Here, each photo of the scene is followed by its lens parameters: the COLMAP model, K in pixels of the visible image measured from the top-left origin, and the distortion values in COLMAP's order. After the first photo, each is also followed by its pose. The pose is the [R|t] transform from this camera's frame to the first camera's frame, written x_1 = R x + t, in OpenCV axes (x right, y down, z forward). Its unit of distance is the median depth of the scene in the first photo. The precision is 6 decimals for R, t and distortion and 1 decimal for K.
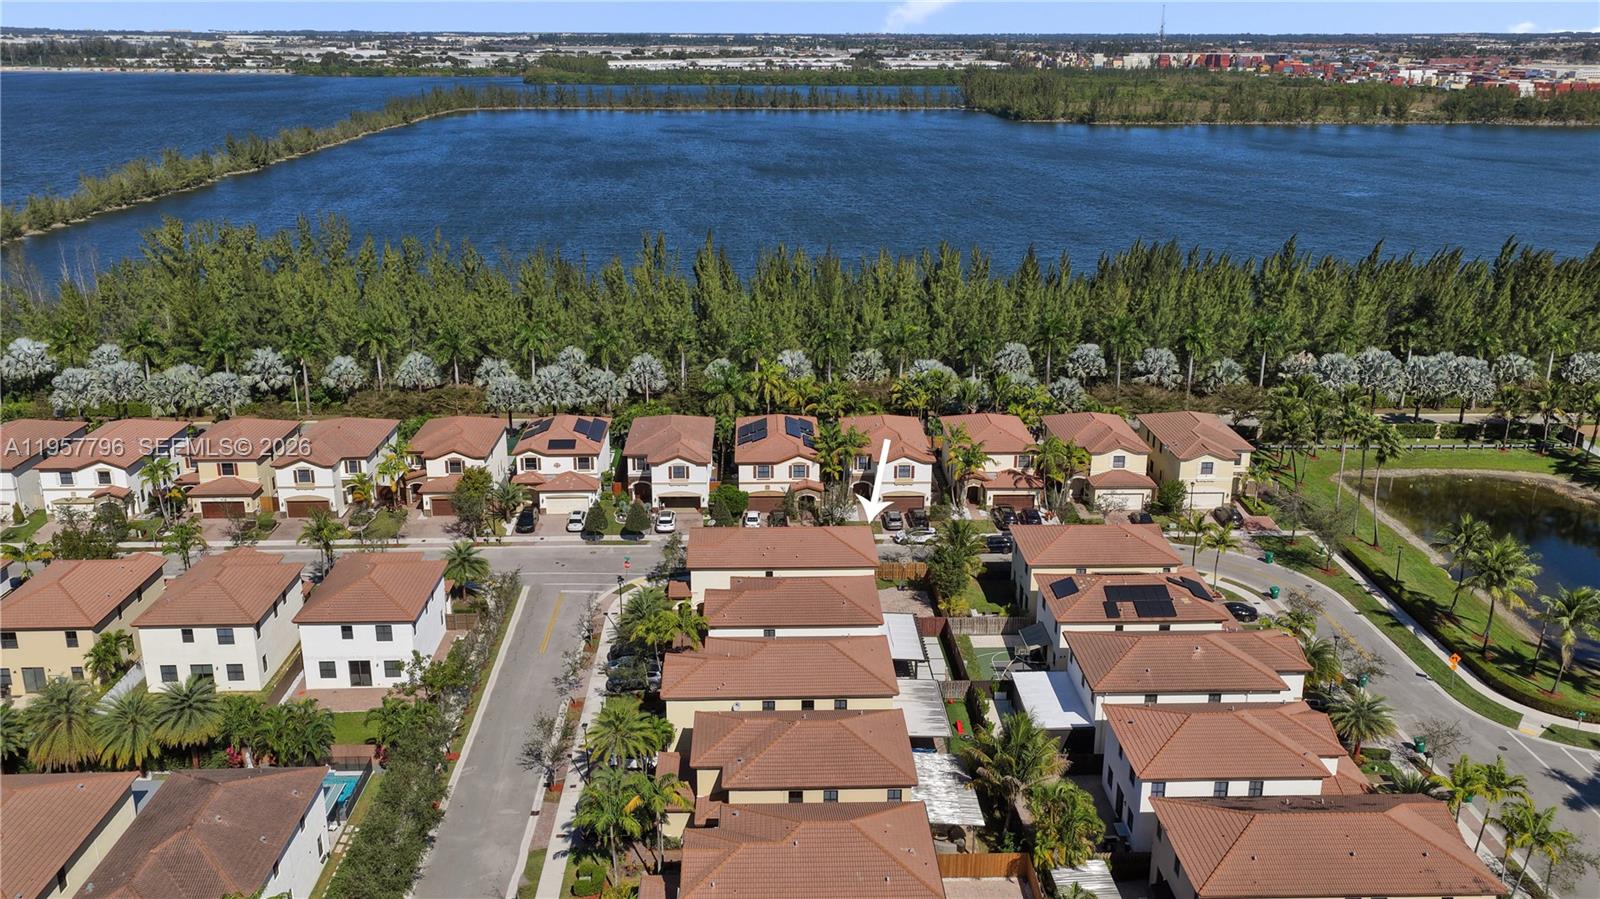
lens RADIAL K [[1336.0, 0, 800.0], [0, 1336.0, 449.5], [0, 0, 1]] dist [0.015901, 0.018821]
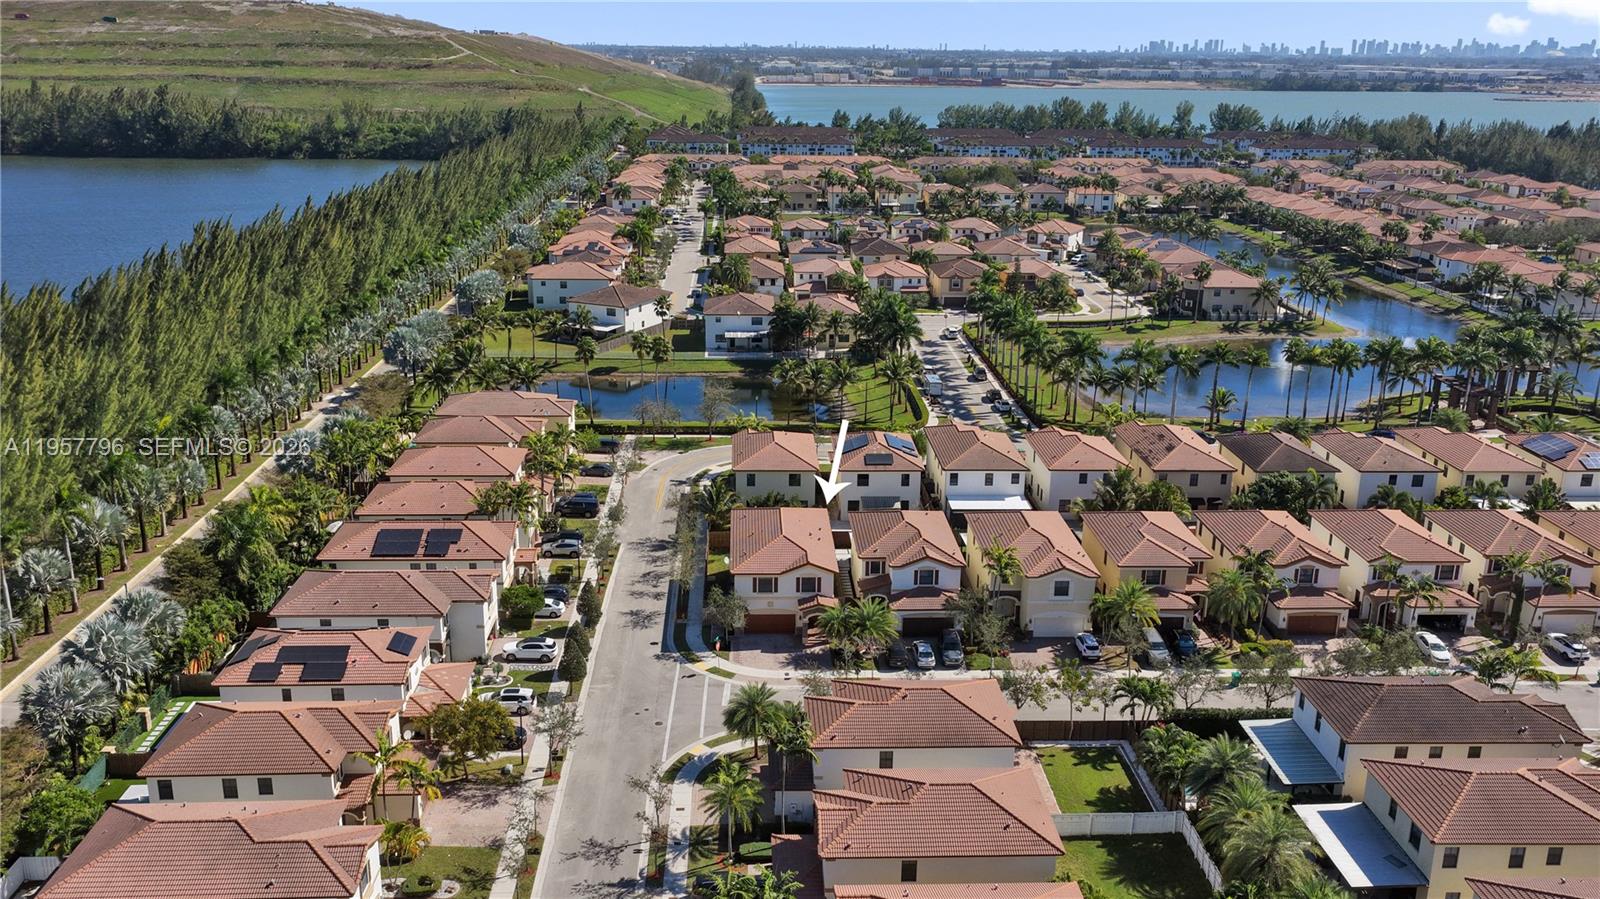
lens RADIAL K [[1336.0, 0, 800.0], [0, 1336.0, 449.5], [0, 0, 1]] dist [0.015901, 0.018821]
pose [[-0.010097, -0.293353, 0.955951, -0.819731], [0.286463, 0.915082, 0.283837, -0.234790], [-0.958038, 0.276710, 0.074795, 0.736409]]
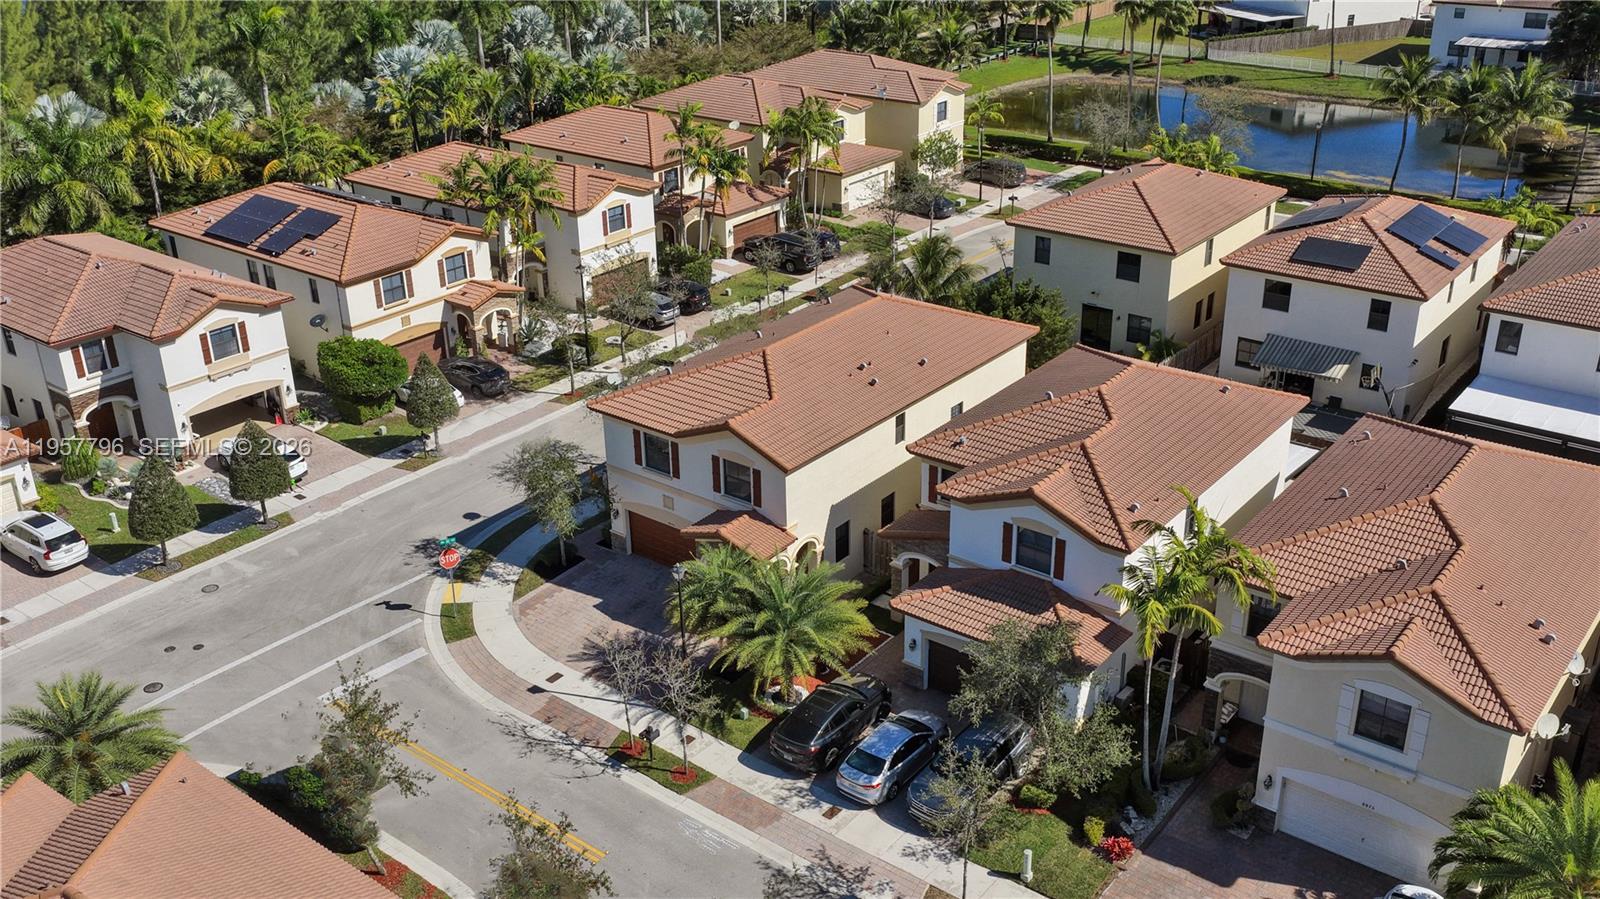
lens RADIAL K [[1463.9, 0, 800.0], [0, 1463.9, 449.5], [0, 0, 1]] dist [0.015123, 0.010439]
pose [[0.644004, -0.333928, 0.688295, -0.295153], [0.248377, 0.942234, 0.224733, -0.009125], [-0.723580, 0.026228, 0.689742, 0.561749]]
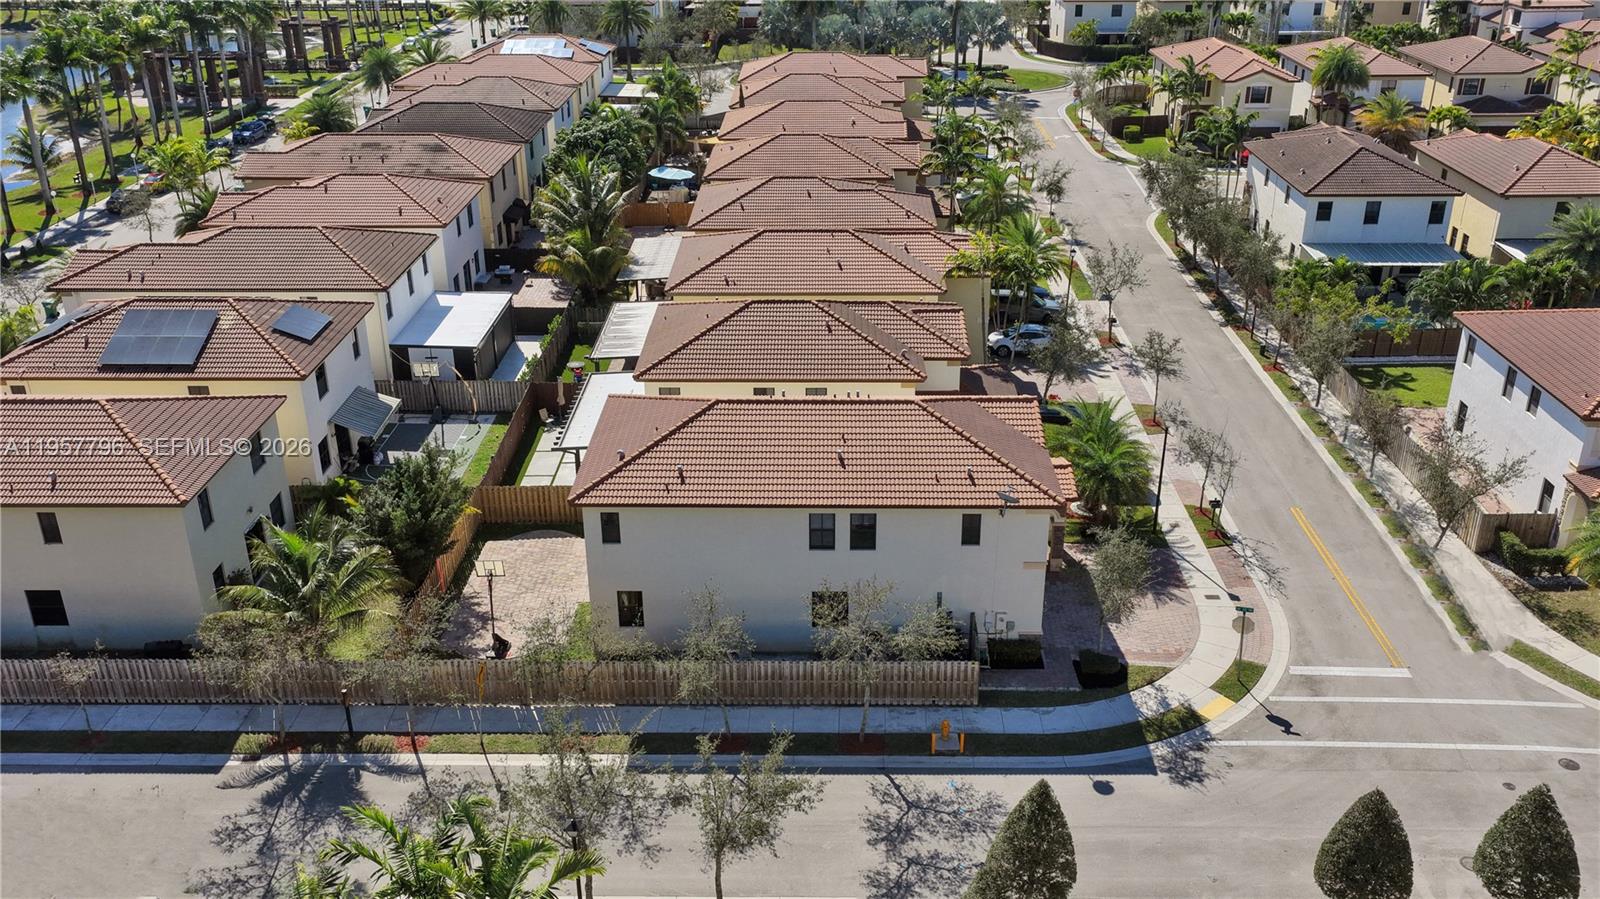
lens RADIAL K [[1370.0, 0, 800.0], [0, 1370.0, 449.5], [0, 0, 1]] dist [0.013021, 0.004923]
pose [[-0.998665, -0.019225, 0.047939, -0.023842], [0.017875, 0.742149, 0.669997, -0.172115], [-0.048459, 0.669959, -0.740815, 1.086520]]
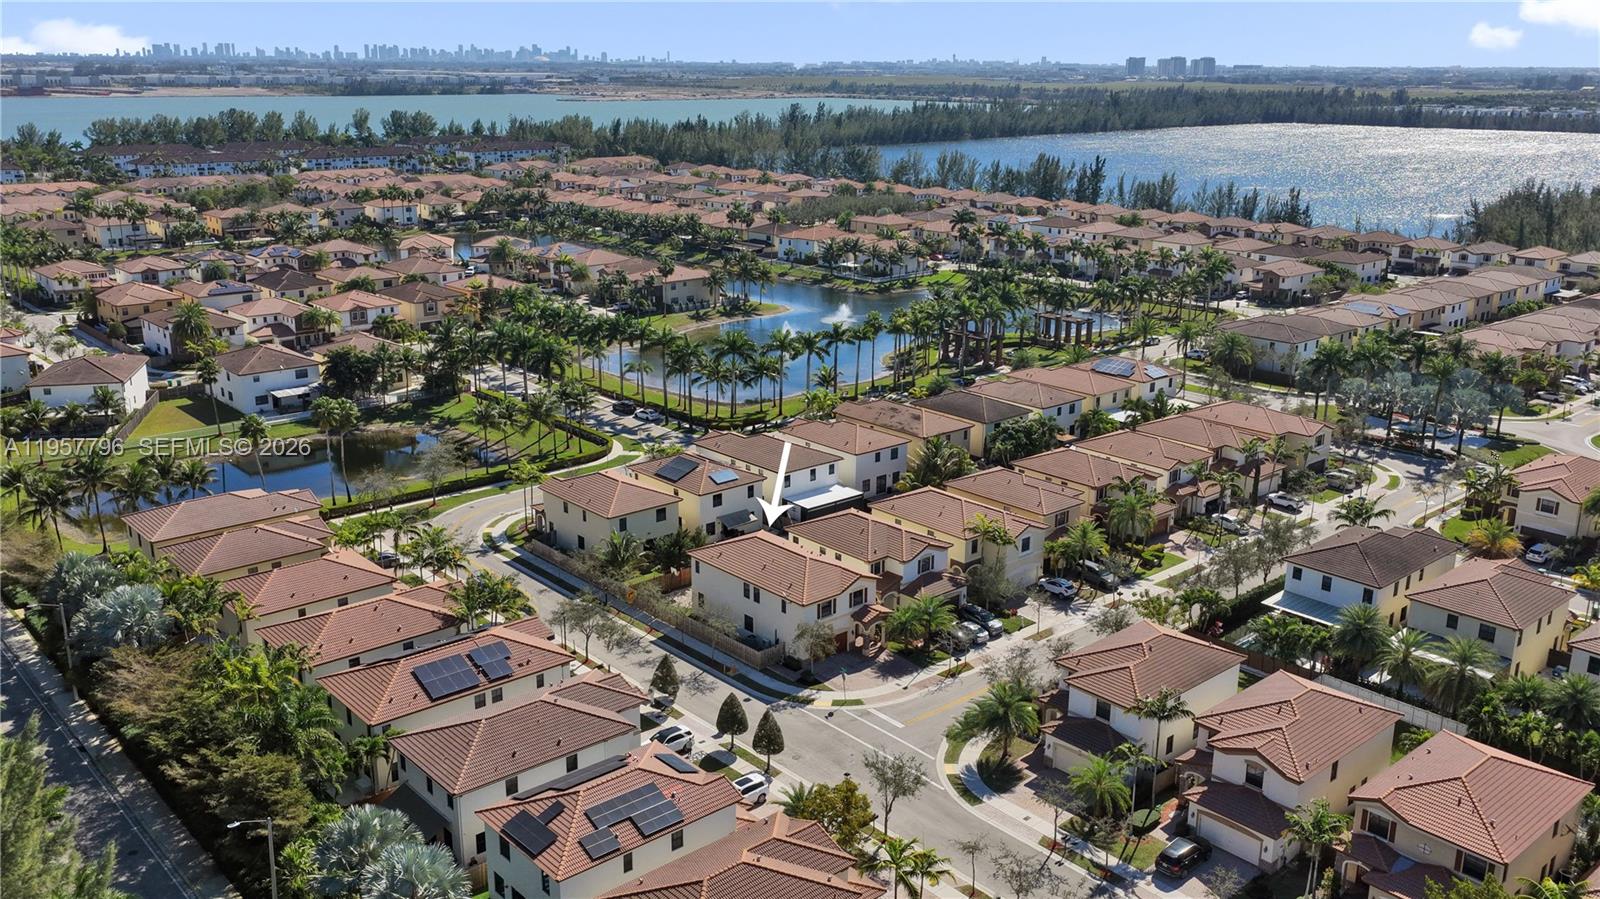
lens RADIAL K [[1336.0, 0, 800.0], [0, 1336.0, 449.5], [0, 0, 1]] dist [0.015901, 0.018821]
pose [[-0.638313, -0.223181, 0.736713, -0.626708], [0.222017, 0.863002, 0.453802, -0.385310], [-0.737065, 0.453231, -0.501315, 1.211141]]
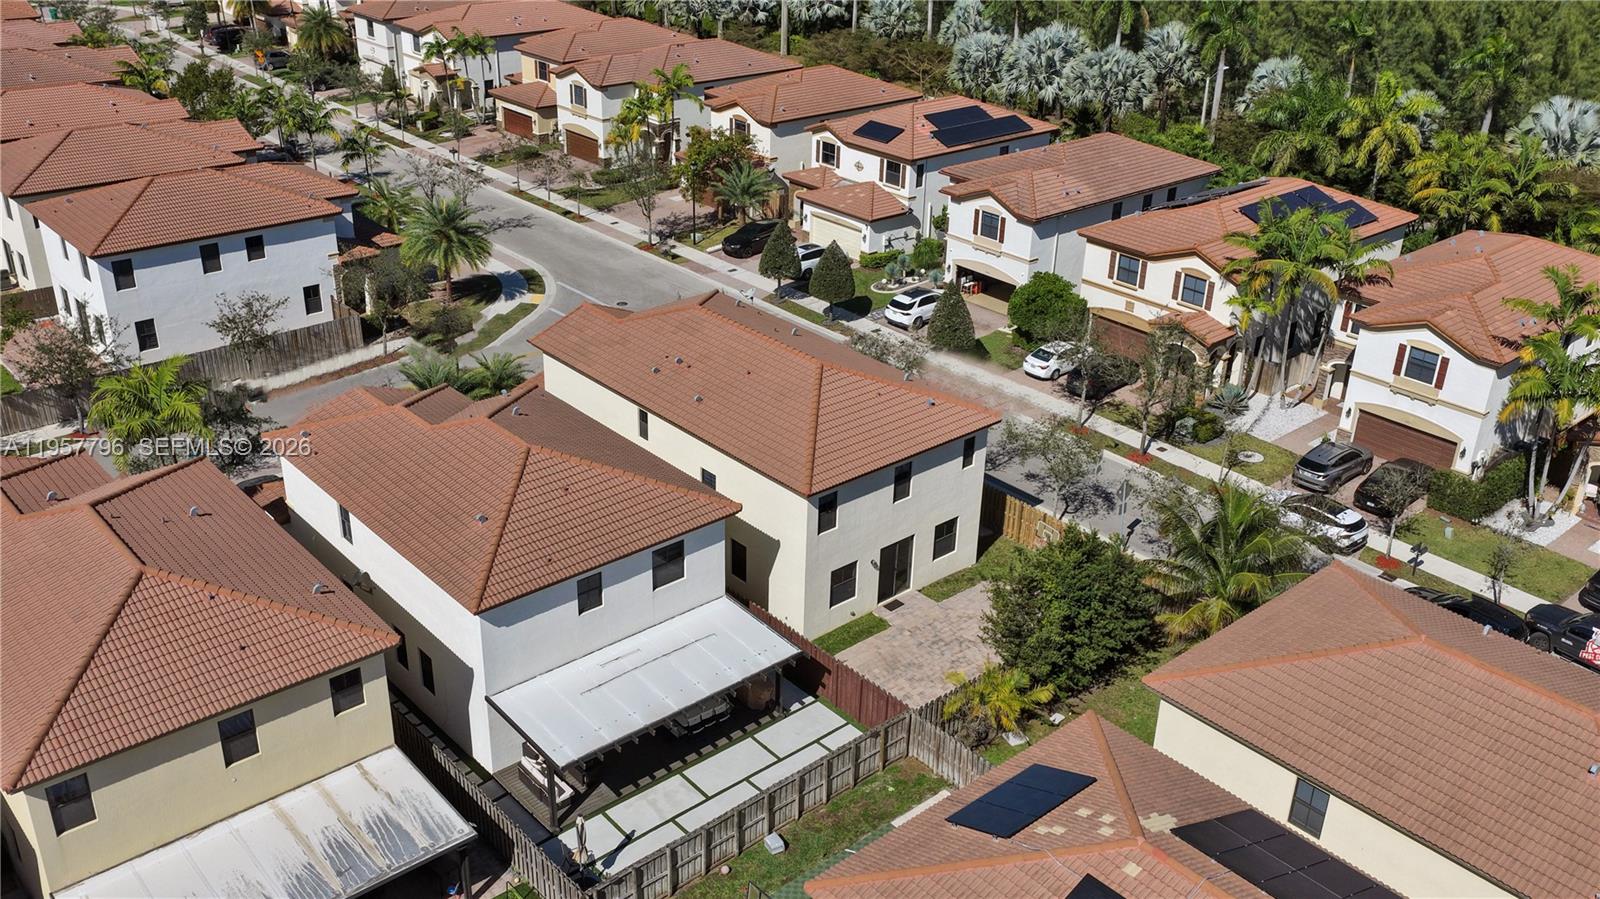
lens RADIAL K [[1370.0, 0, 800.0], [0, 1370.0, 449.5], [0, 0, 1]] dist [0.013021, 0.004923]
pose [[0.636628, 0.355535, -0.684324, 0.244459], [-0.257298, 0.934462, 0.246127, -0.012721], [0.726981, 0.019383, 0.686383, 0.593929]]
